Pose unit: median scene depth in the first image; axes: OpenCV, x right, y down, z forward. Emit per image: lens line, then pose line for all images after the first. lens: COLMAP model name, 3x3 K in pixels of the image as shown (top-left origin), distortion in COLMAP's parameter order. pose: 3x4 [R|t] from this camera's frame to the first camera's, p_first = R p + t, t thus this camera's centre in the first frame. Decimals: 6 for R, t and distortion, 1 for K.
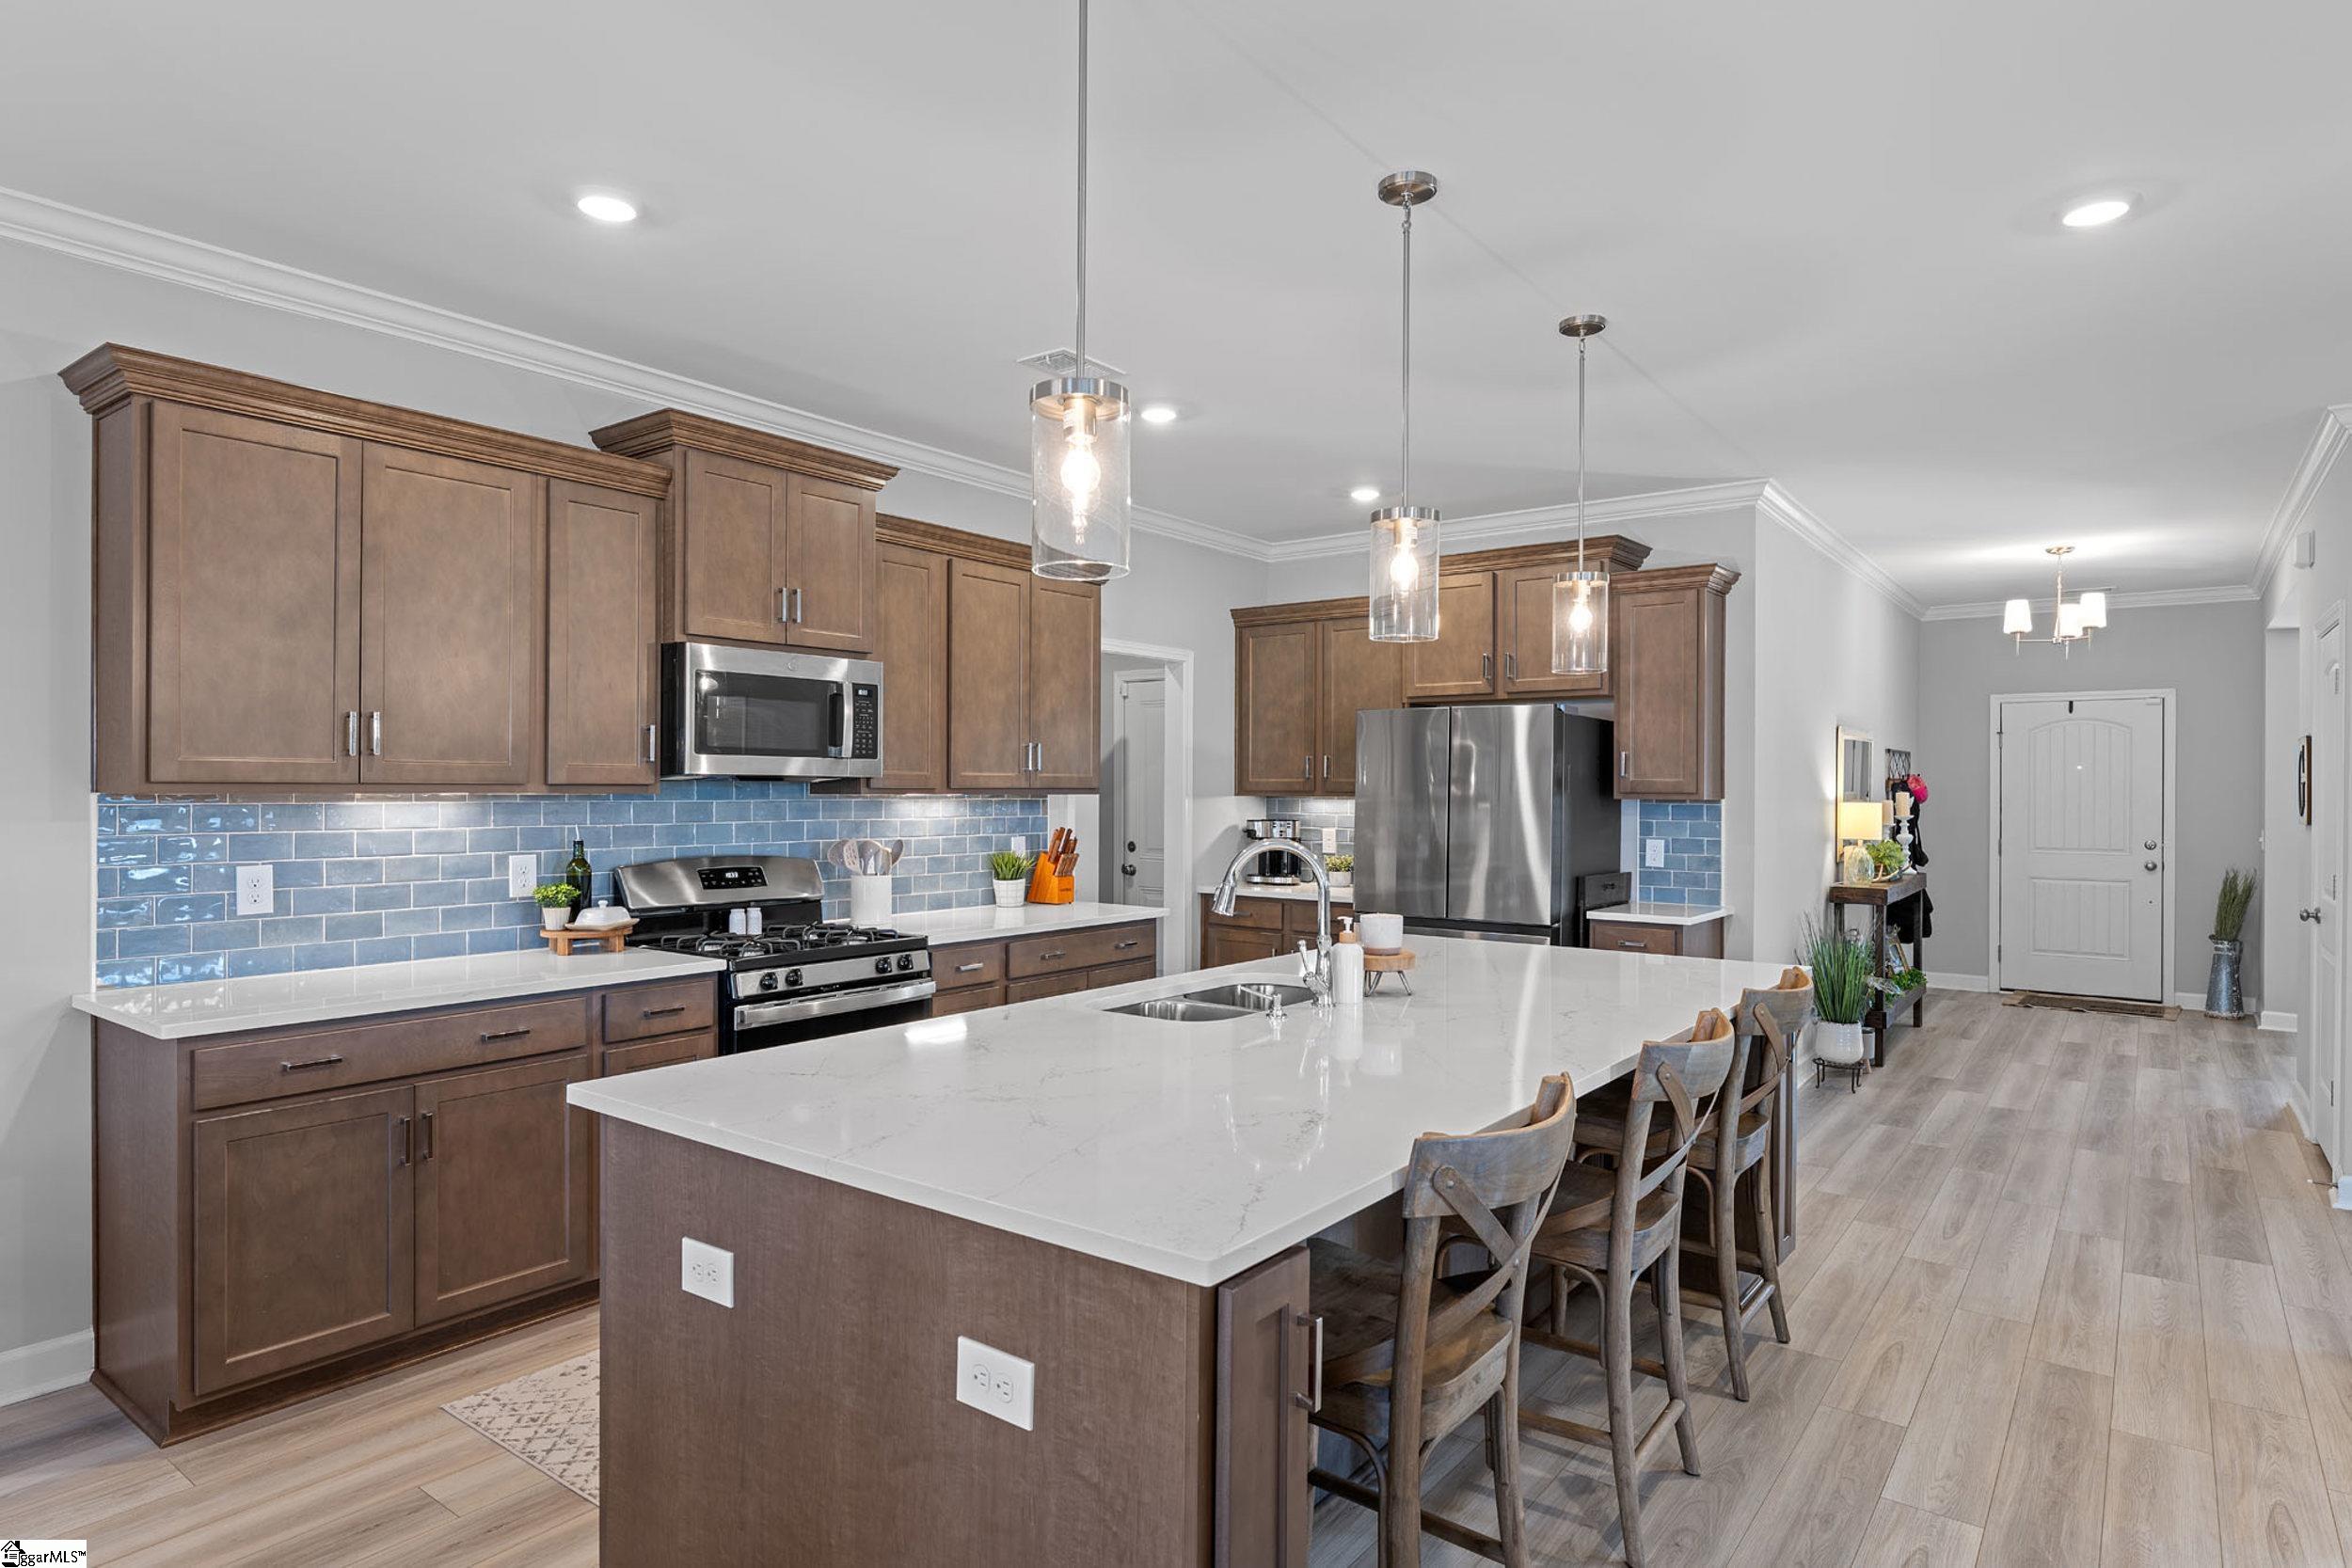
lens RADIAL K [[1294.8, 0, 1177.9], [0, 1294.8, 805.9], [0, 0, 1]] dist [-0.002074, 0.000125]
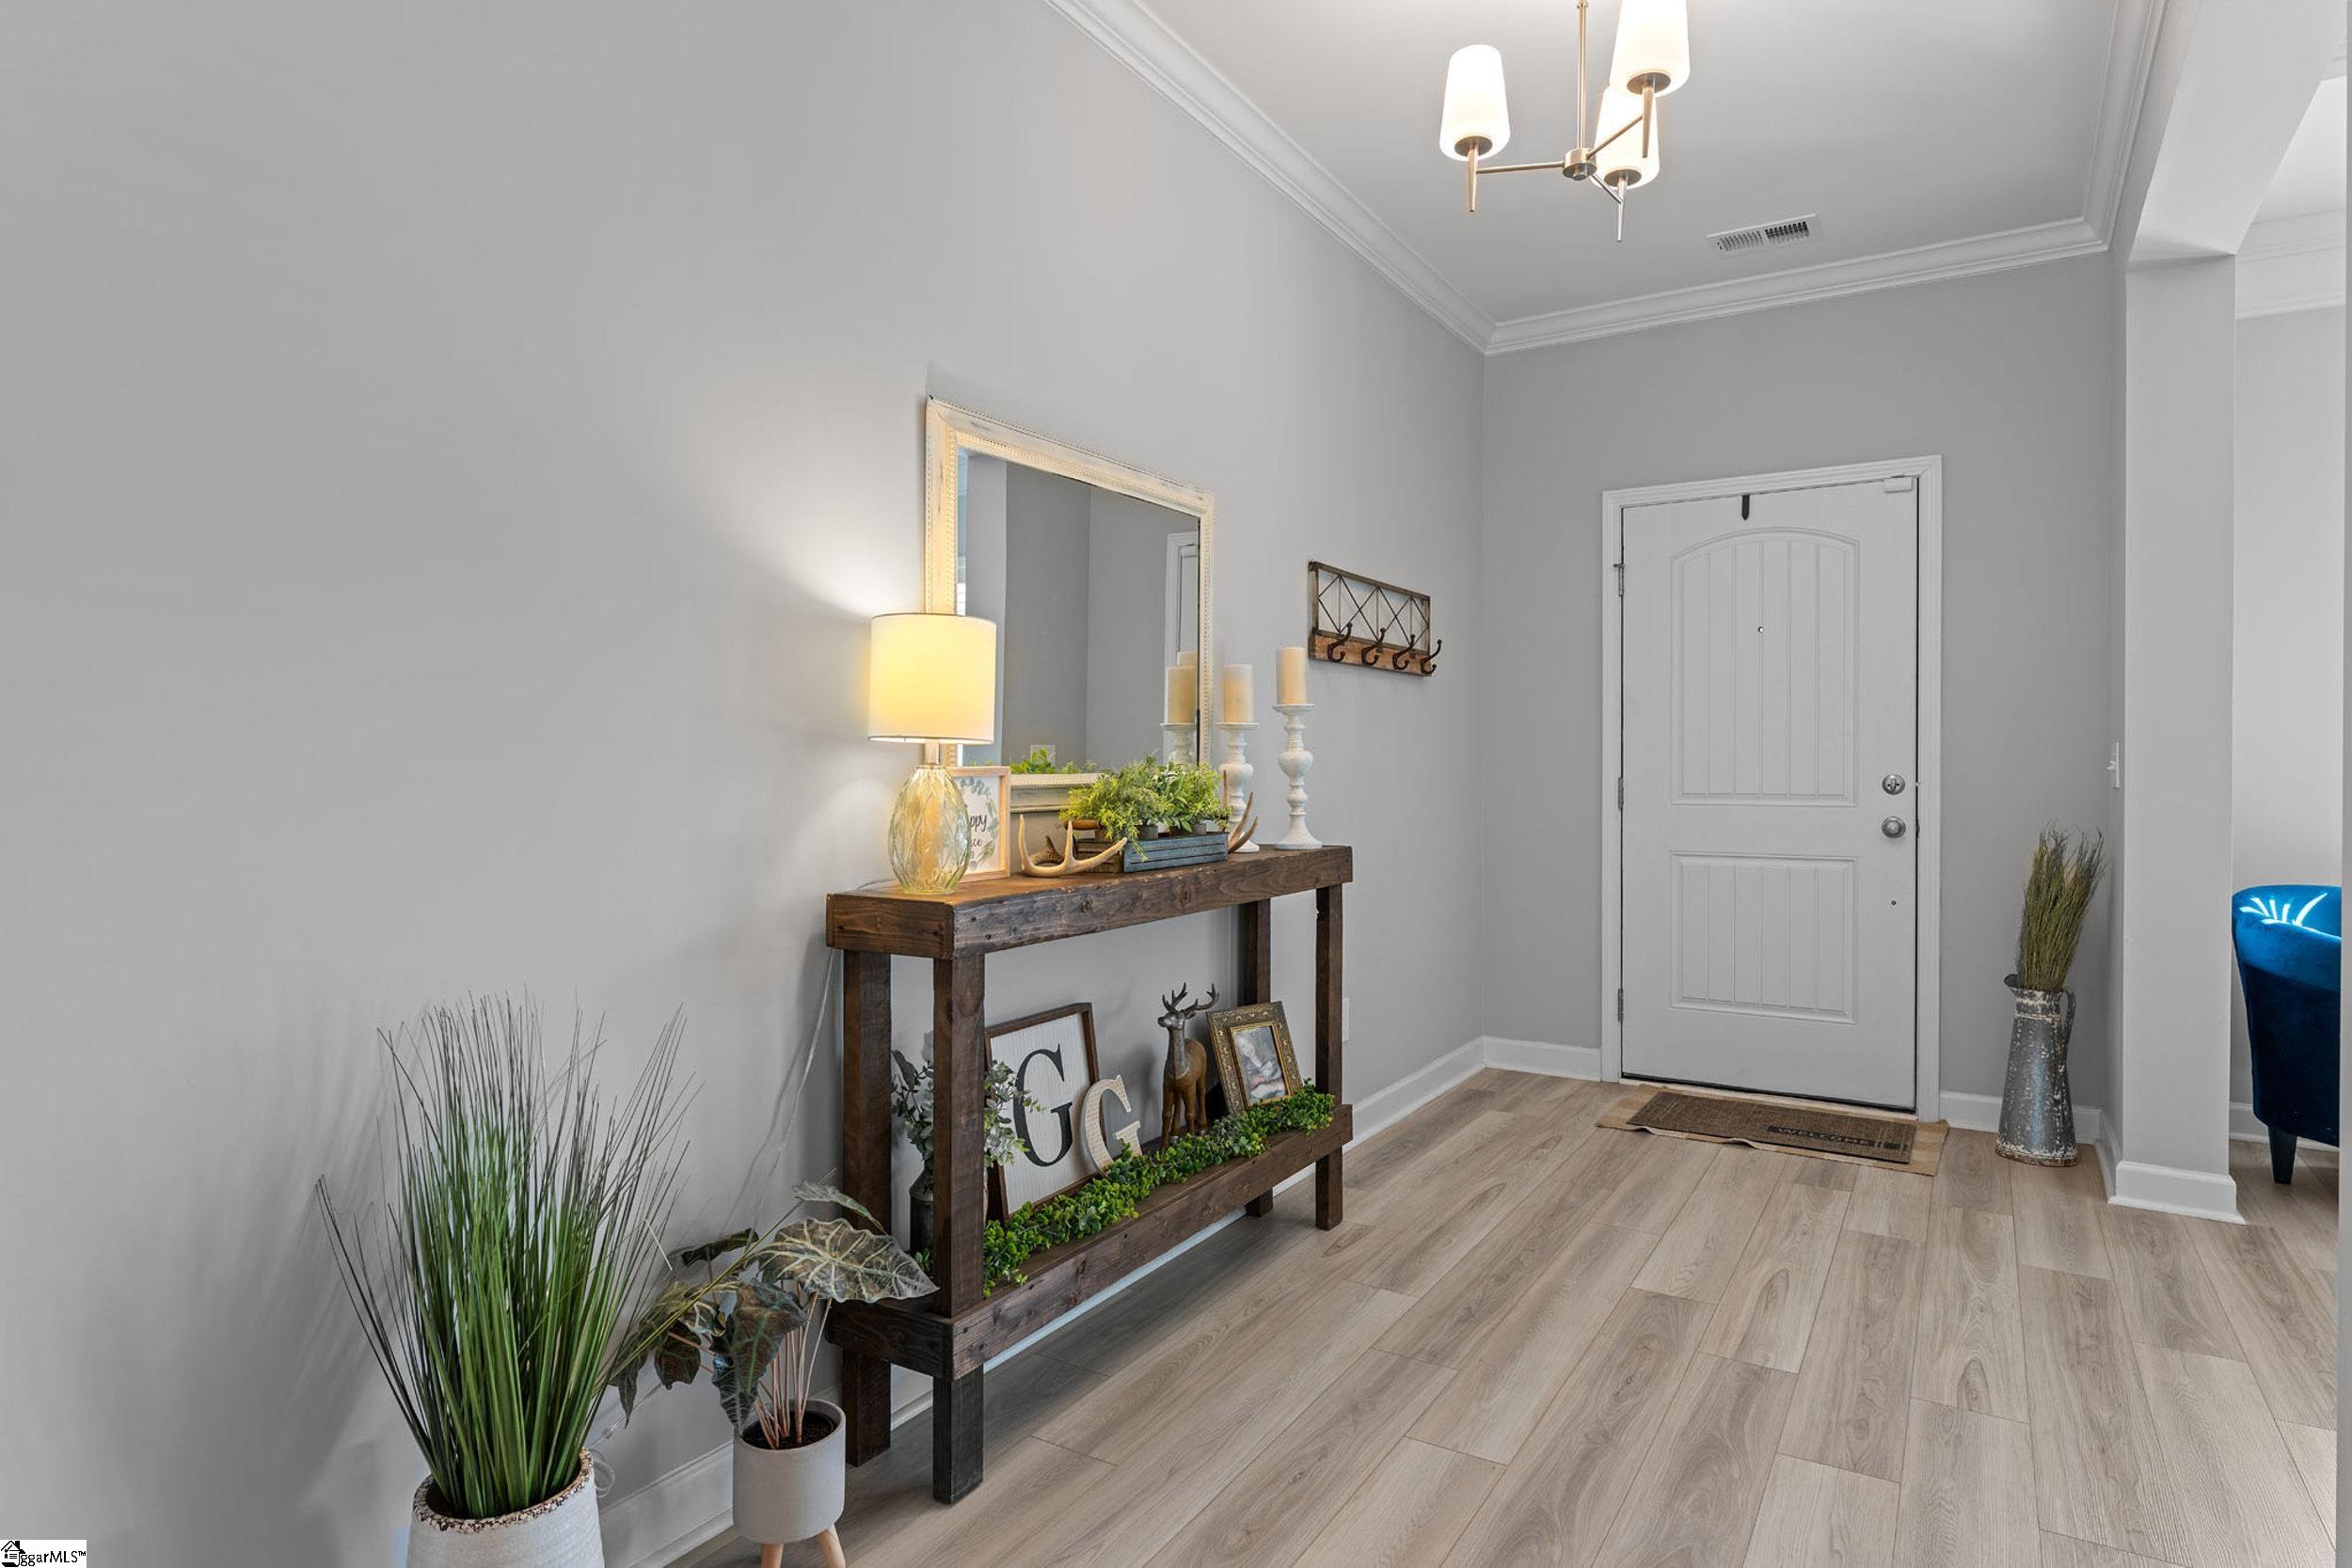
lens RADIAL K [[1276.2, 0, 1176.0], [0, 1276.2, 784.0], [0, 0, 1]] dist [-0.005165, -0.001046]
pose [[0.996231, -0.003094, 0.086679, 0.561518], [0.002609, 0.999980, 0.005710, 0.033882], [-0.086695, -0.005462, 0.996220, 0.694930]]
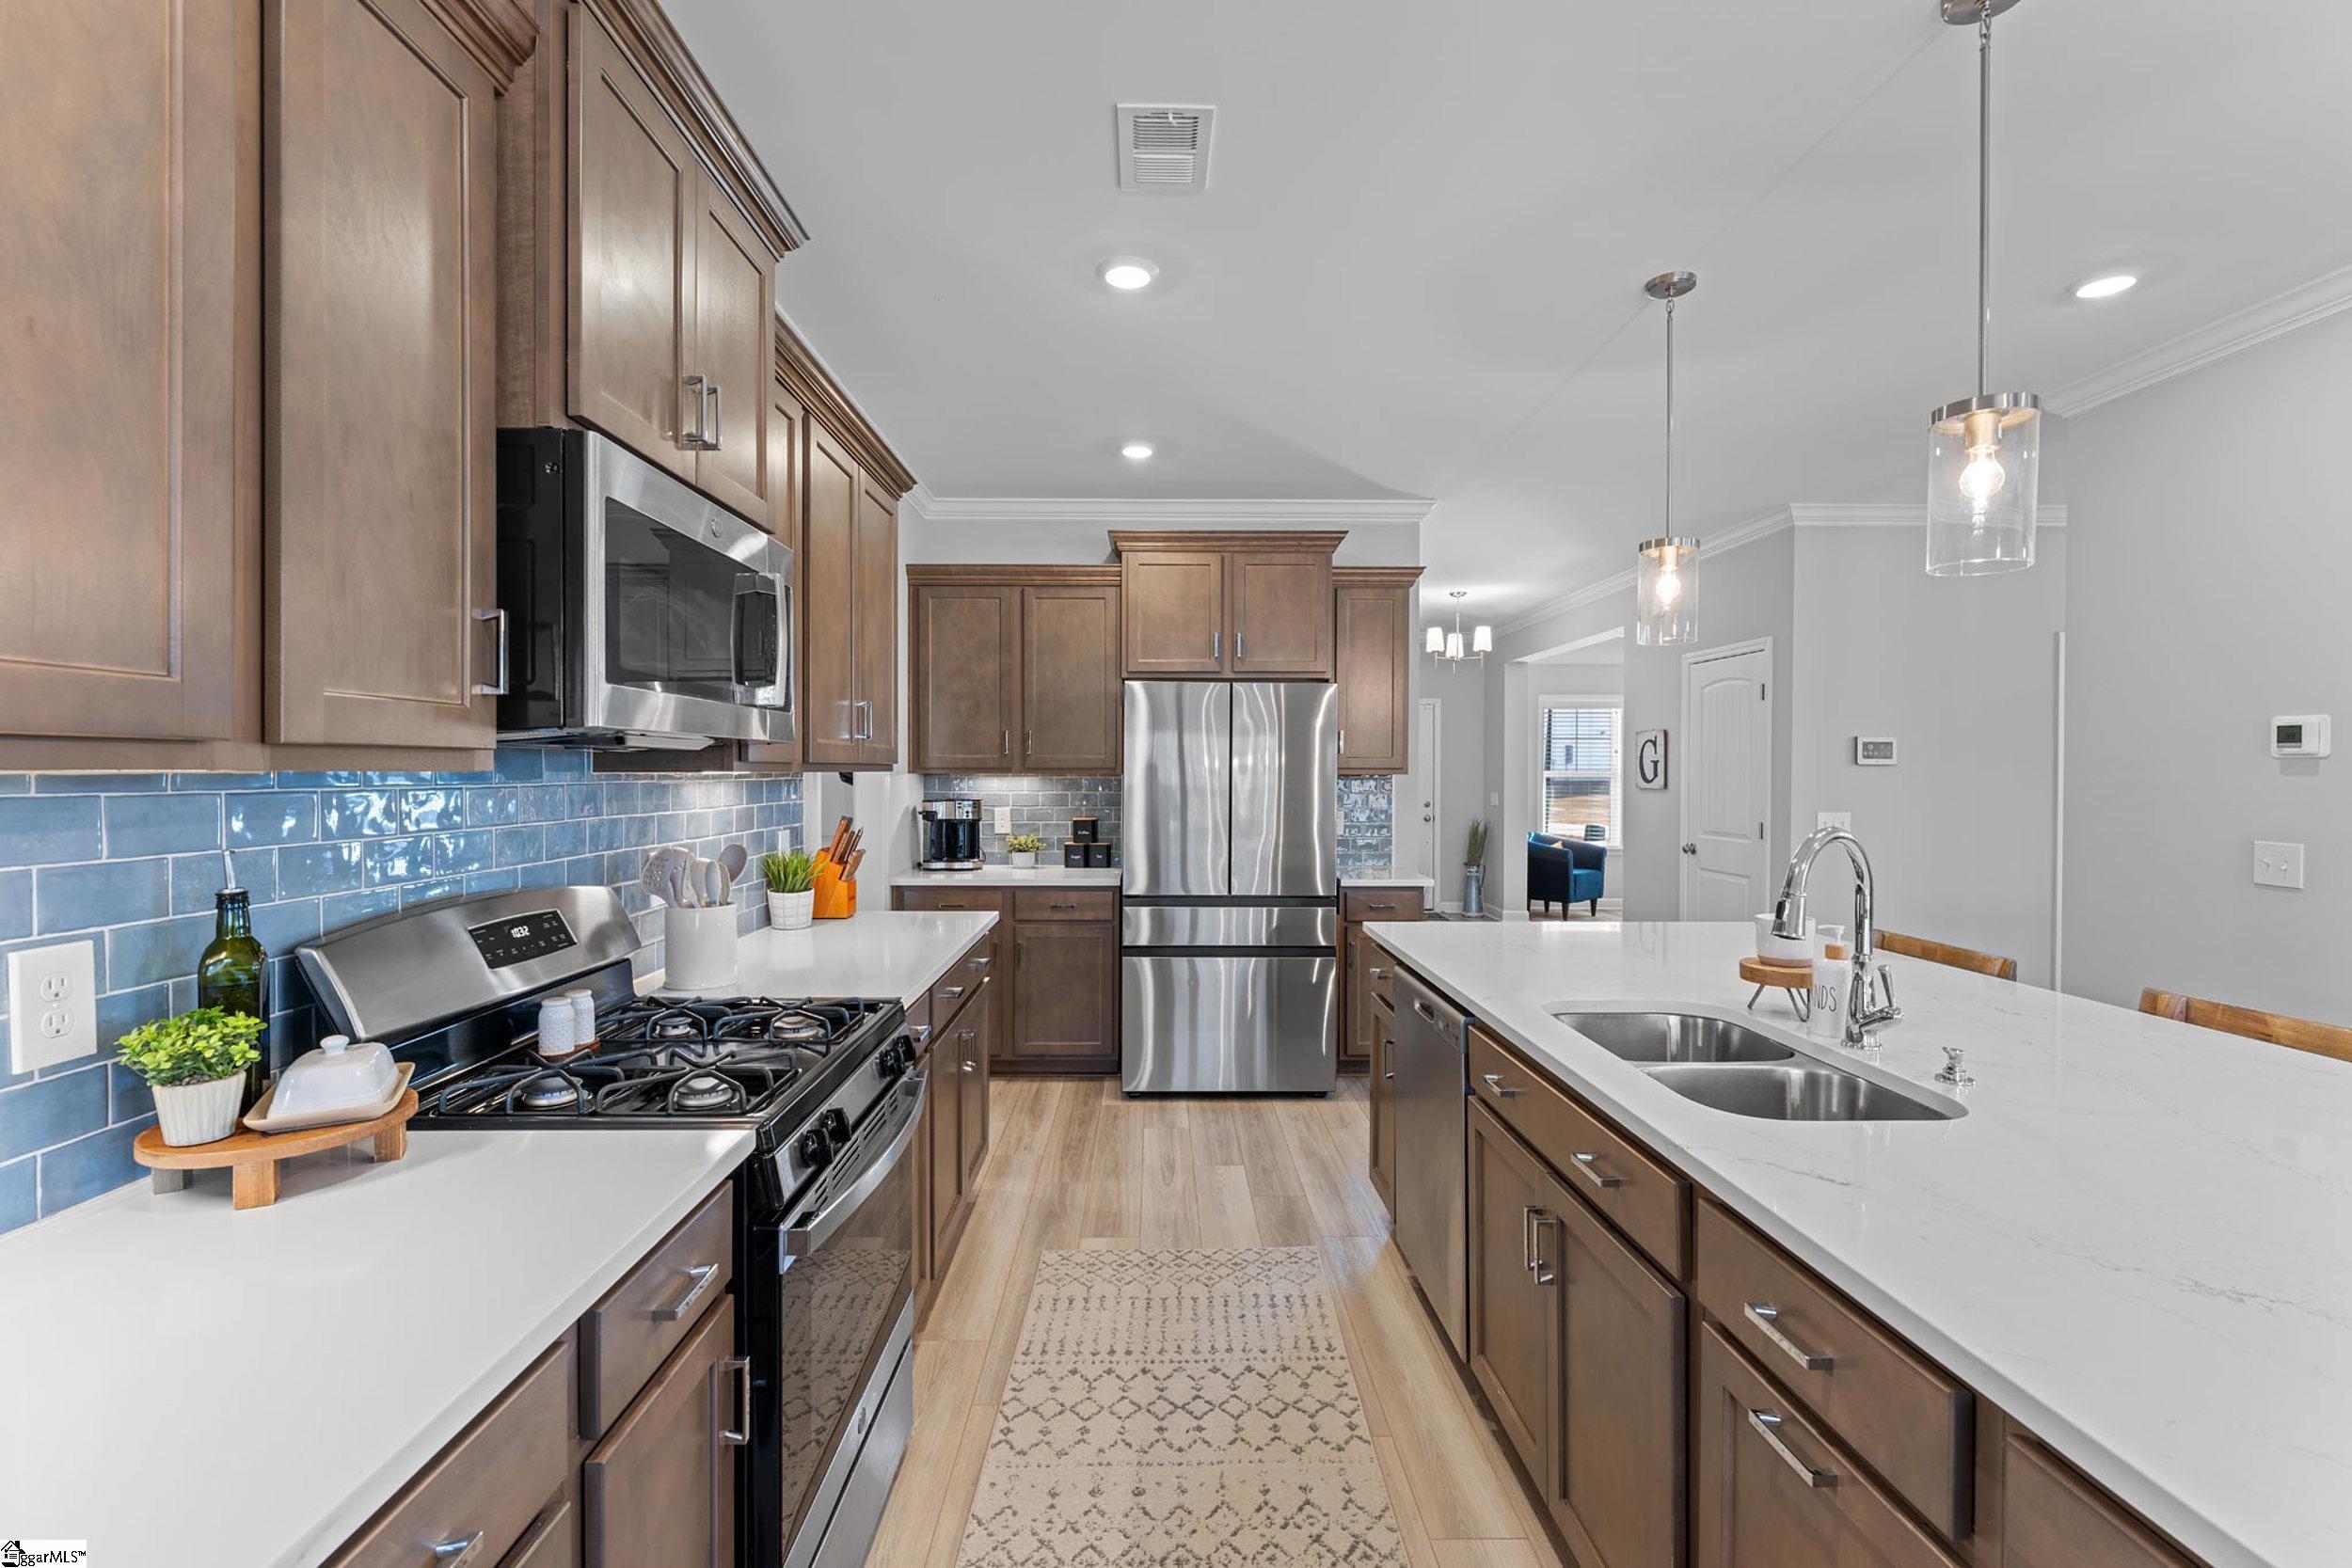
lens RADIAL K [[1017.8, 0, 1176.0], [0, 1017.8, 784.0], [0, 0, 1]] dist [0.000574, 0.000216]
pose [[0.784217, -0.009335, 0.620417, -0.247516], [0.007291, 0.999956, 0.005829, -0.003170], [-0.620444, -0.000048, 0.784250, 0.335459]]
